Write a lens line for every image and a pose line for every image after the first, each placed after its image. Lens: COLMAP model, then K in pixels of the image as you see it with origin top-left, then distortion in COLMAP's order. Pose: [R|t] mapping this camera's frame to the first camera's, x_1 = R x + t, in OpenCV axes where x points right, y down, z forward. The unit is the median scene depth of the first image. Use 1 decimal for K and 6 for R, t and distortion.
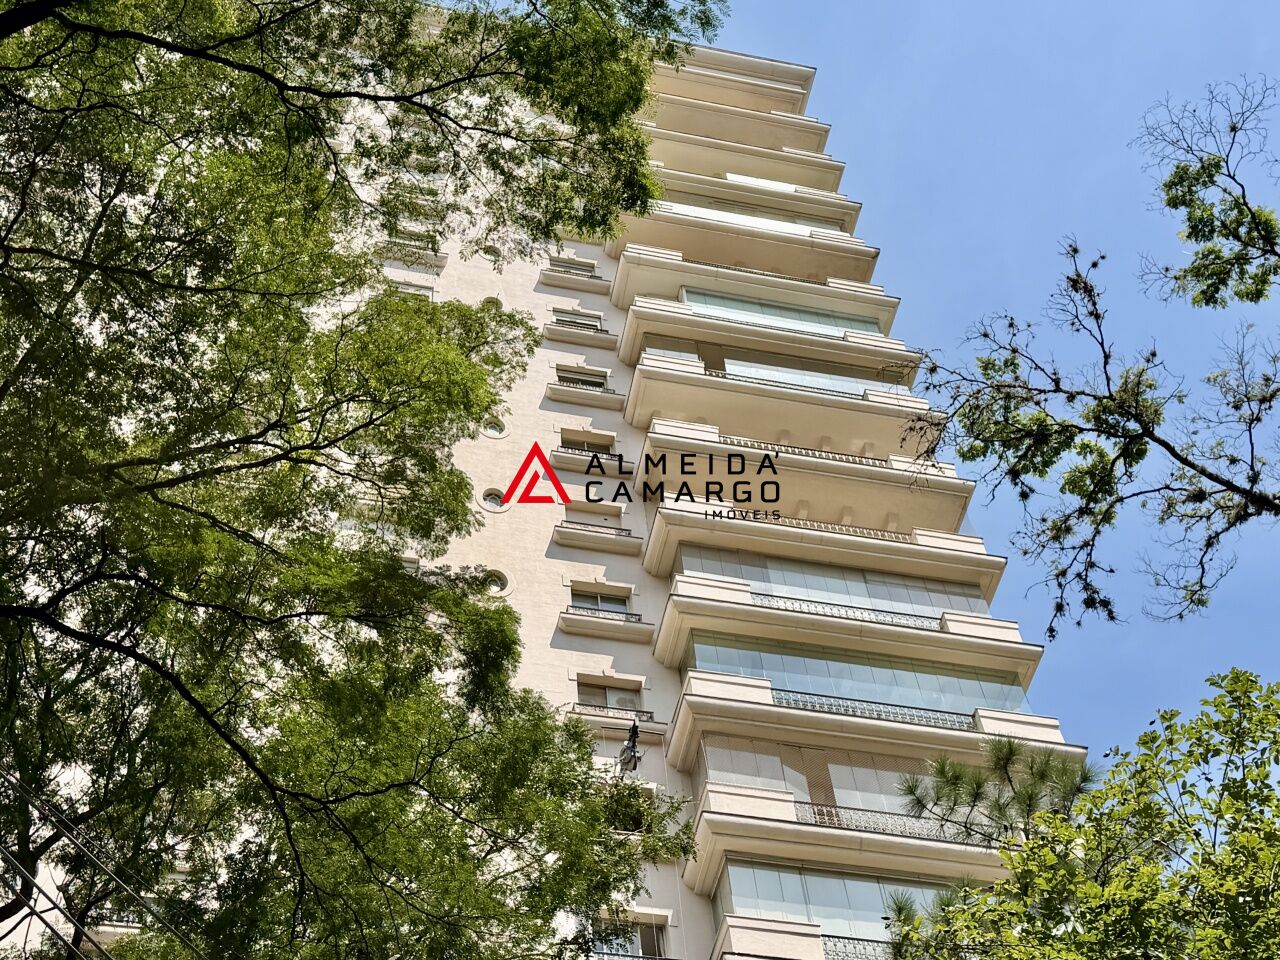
lens RADIAL K [[1844.1, 0, 639.3], [0, 1844.1, 501.3], [0, 0, 1]] dist [0.182109, -0.116231]
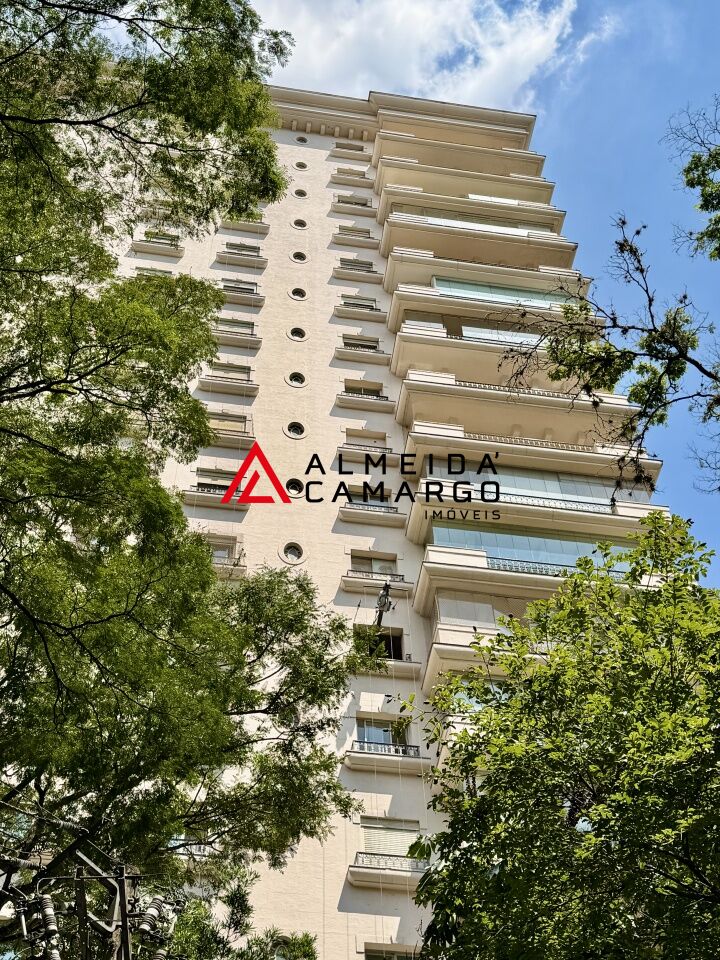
lens RADIAL K [[1288.3, 0, 360.0], [0, 1288.3, 480.0], [0, 0, 1]] dist [0.215592, -0.333290]
pose [[0.997176, -0.025311, -0.070707, 0.098159], [0.027639, 0.999101, 0.032145, 0.017268], [0.069830, -0.034008, 0.996979, 0.022570]]
